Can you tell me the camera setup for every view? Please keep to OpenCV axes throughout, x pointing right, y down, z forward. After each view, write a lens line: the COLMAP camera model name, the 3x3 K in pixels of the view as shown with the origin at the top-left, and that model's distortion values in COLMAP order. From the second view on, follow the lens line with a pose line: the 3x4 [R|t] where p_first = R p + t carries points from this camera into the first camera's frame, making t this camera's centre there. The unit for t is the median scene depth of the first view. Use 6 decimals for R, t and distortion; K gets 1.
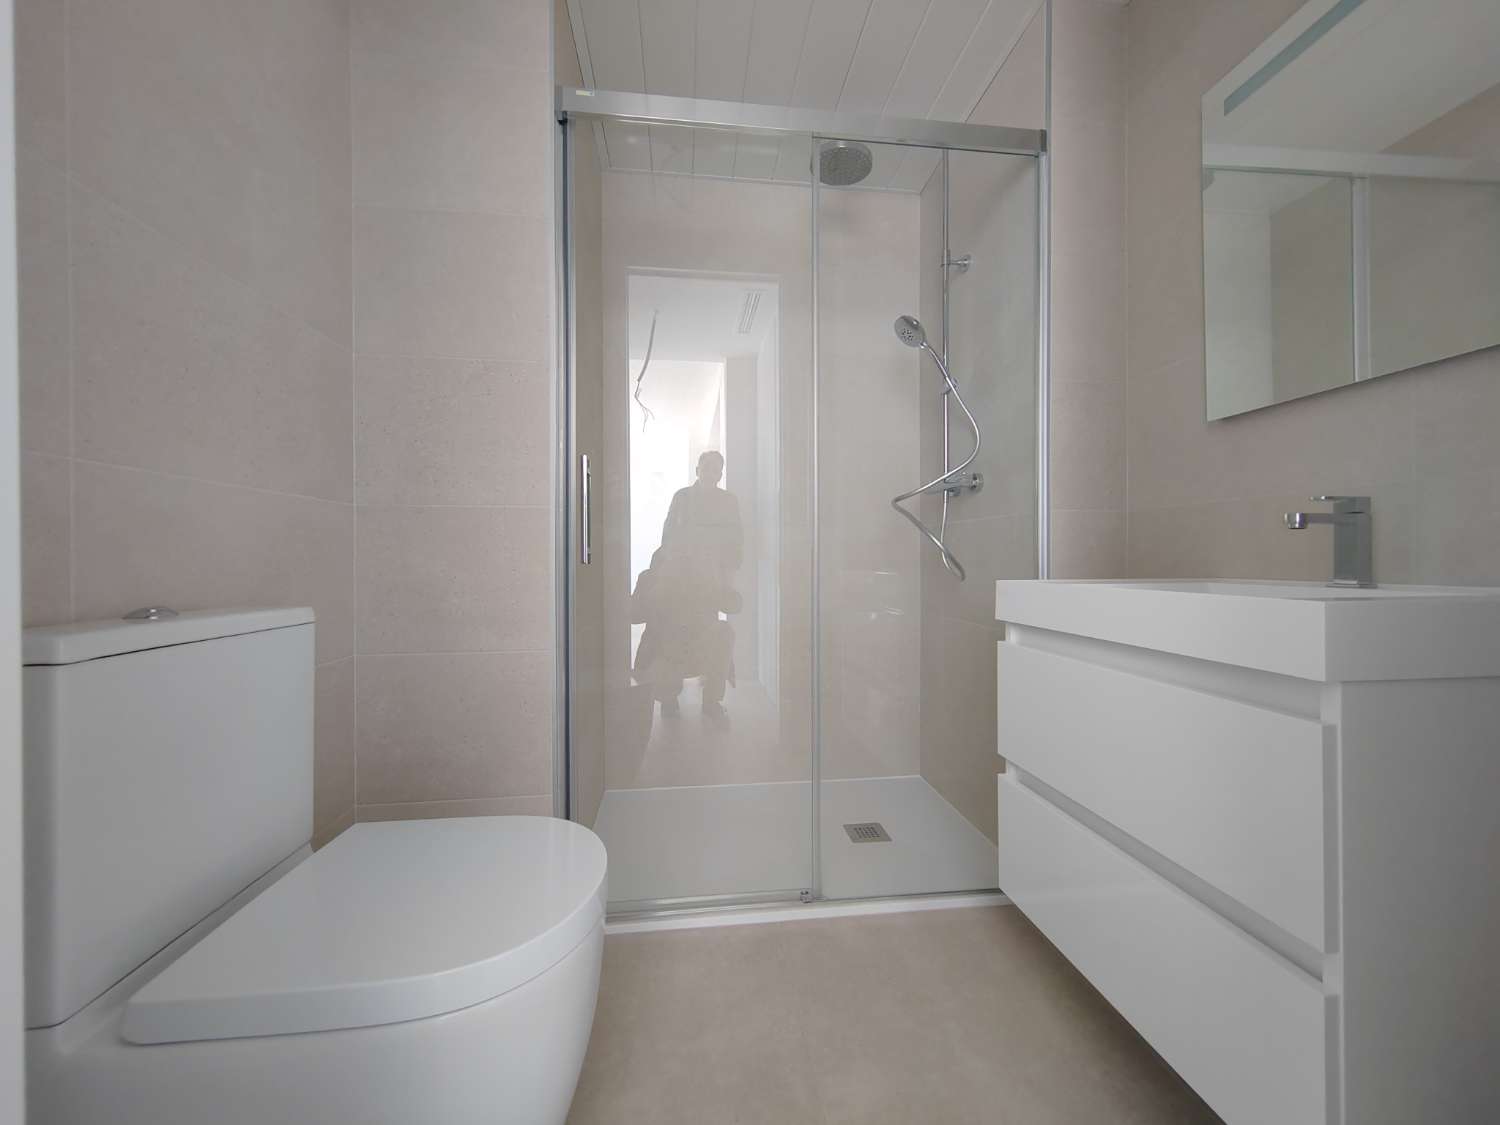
lens RADIAL K [[575.9, 0, 749.9], [0, 575.9, 560.1], [0, 0, 1]] dist [0.000257, 0.004855]
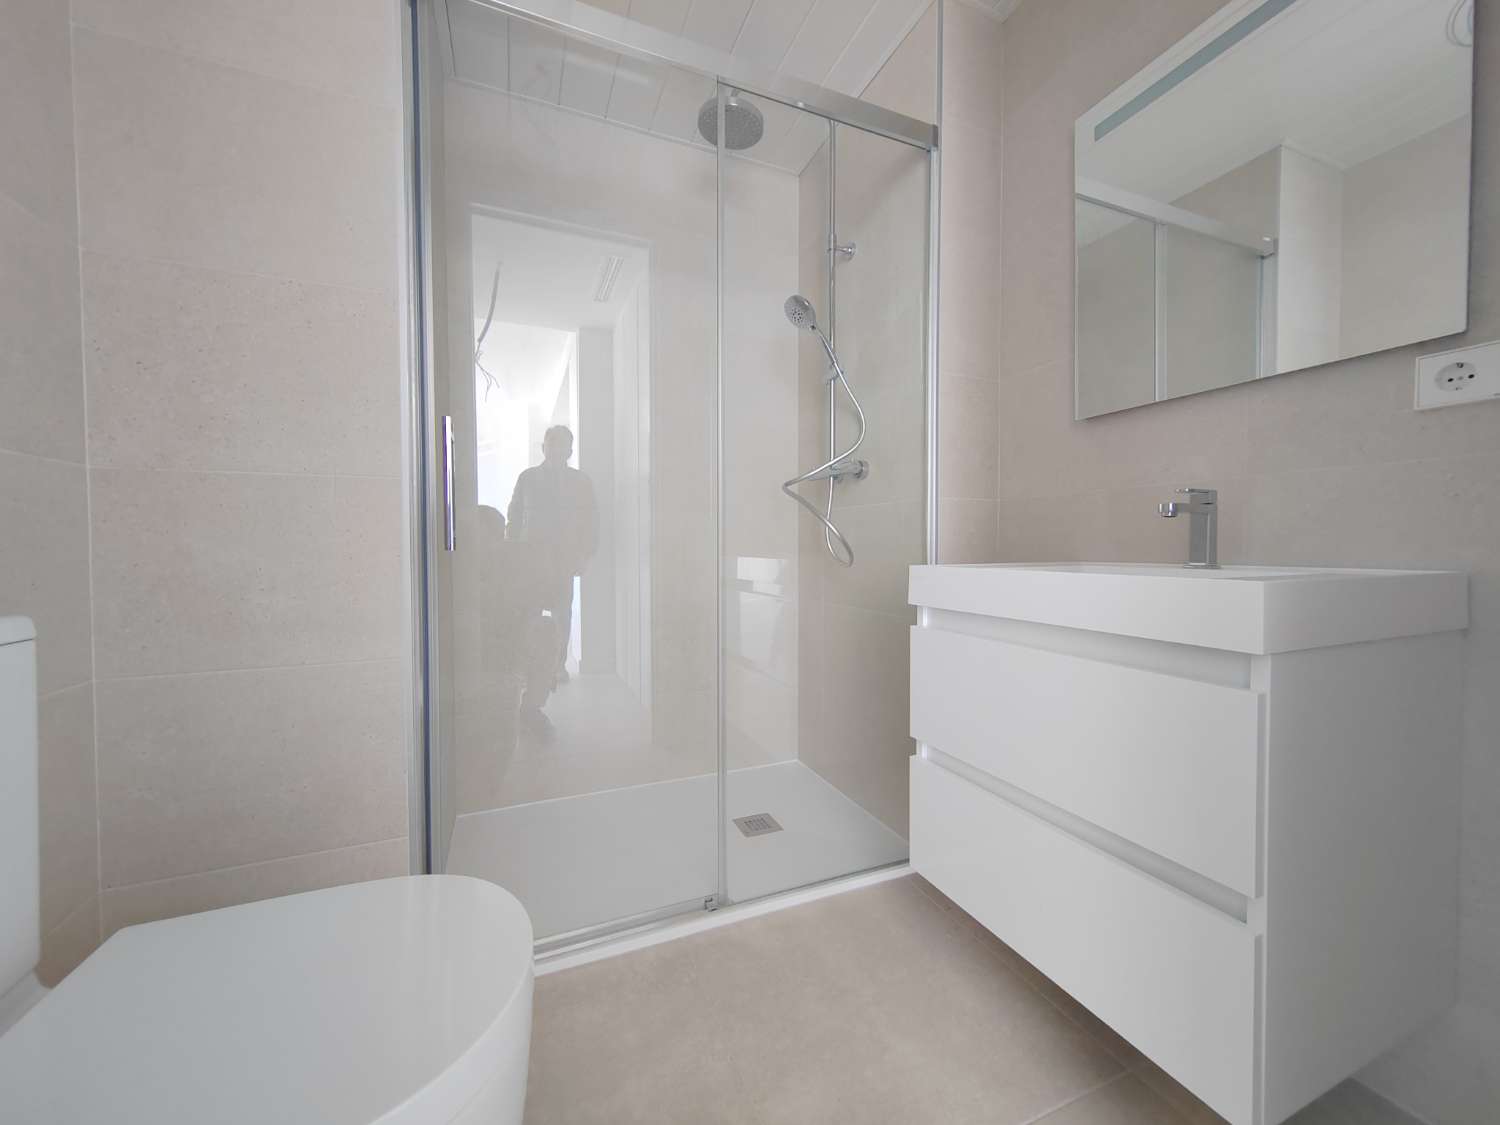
lens RADIAL K [[575.9, 0, 749.9], [0, 575.9, 560.1], [0, 0, 1]] dist [0.000257, 0.004855]
pose [[0.960976, -0.007625, 0.276527, -0.097155], [0.001523, 0.999751, 0.022275, 0.002334], [-0.276628, -0.020985, 0.960748, 0.090736]]
